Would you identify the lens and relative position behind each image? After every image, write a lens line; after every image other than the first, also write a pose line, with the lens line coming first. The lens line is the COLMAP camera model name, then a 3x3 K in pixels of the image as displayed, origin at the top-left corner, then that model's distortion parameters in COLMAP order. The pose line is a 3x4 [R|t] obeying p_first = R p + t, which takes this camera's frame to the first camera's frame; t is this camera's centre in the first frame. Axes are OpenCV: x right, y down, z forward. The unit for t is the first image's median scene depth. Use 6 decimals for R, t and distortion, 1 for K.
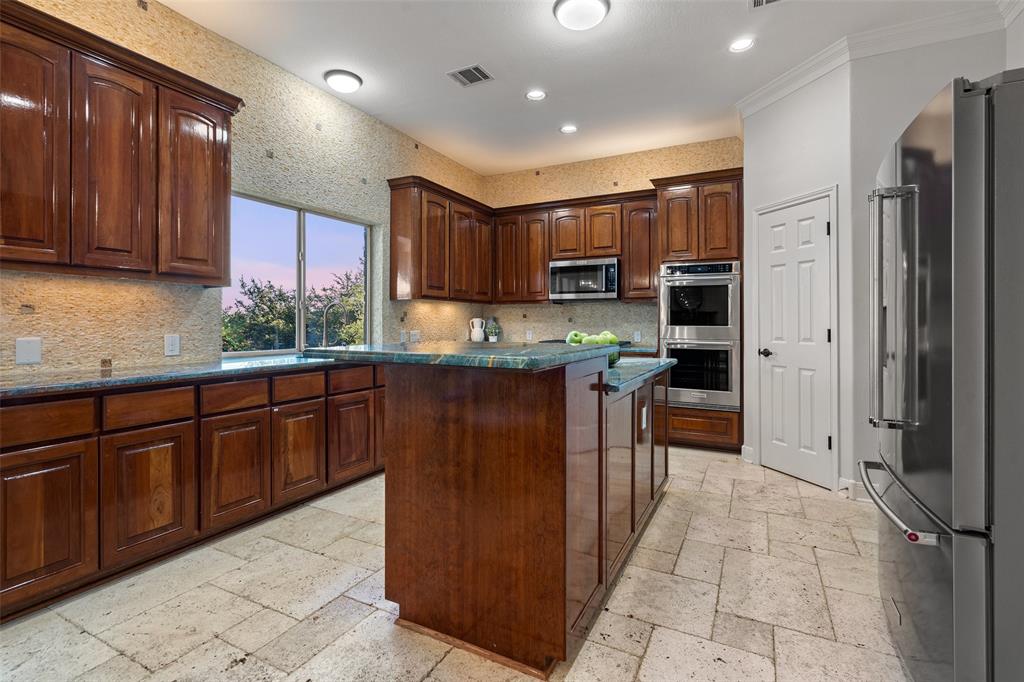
lens RADIAL K [[474.2, 0, 521.1], [0, 474.2, 323.7], [0, 0, 1]] dist [-0.002812, 0.000059]
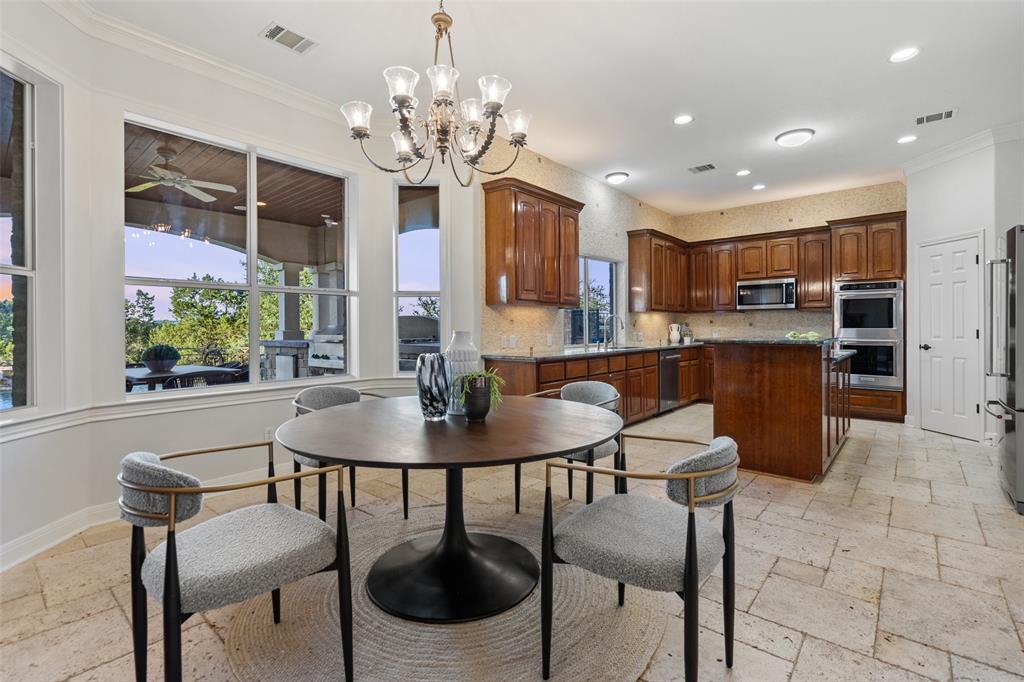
lens RADIAL K [[474.2, 0, 512.4], [0, 474.2, 333.1], [0, 0, 1]] dist [-0.002812, 0.000059]
pose [[0.970943, -0.004272, -0.239273, -0.295814], [0.006723, 0.999933, 0.009429, -0.001087], [0.239217, -0.010763, 0.970906, -0.573869]]
